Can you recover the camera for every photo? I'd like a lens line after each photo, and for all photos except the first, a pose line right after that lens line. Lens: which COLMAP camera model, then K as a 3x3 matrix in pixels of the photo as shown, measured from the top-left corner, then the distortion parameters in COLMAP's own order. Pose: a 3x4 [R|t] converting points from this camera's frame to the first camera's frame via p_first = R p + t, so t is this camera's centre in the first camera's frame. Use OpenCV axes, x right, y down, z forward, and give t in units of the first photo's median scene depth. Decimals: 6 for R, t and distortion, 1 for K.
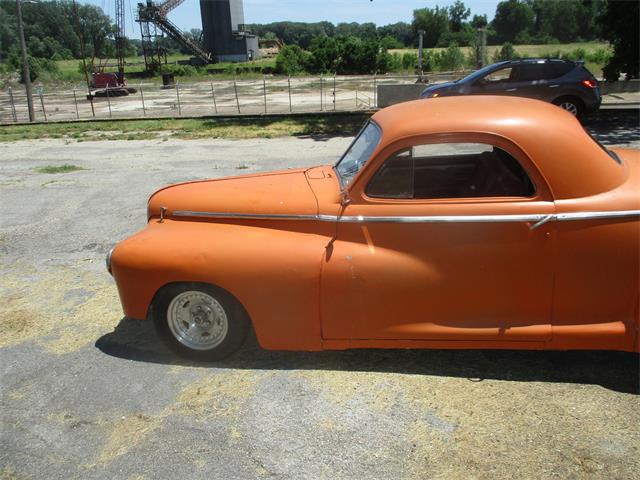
lens RADIAL K [[528.5, 0, 320.5], [0, 528.5, 240.3], [0, 0, 1]] dist [-0.031236, 0.002640]
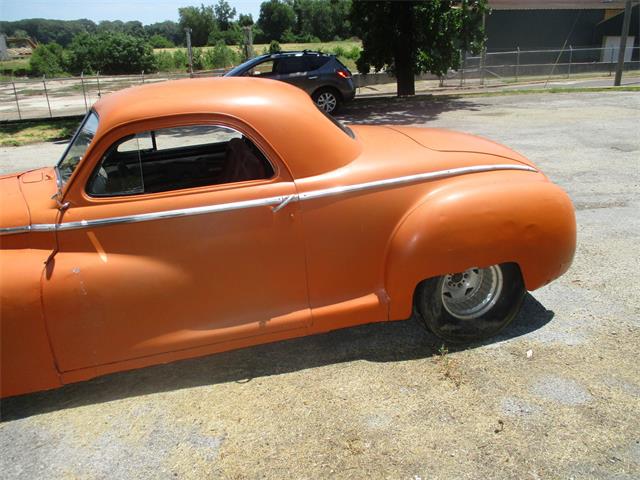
lens RADIAL K [[528.5, 0, 322.1], [0, 528.5, 238.4], [0, 0, 1]] dist [-0.031236, 0.002640]
pose [[0.919357, -0.128701, 0.371779, 0.107894], [0.129648, 0.991303, 0.022565, 0.012886], [-0.371450, 0.027455, 0.928047, 0.080159]]
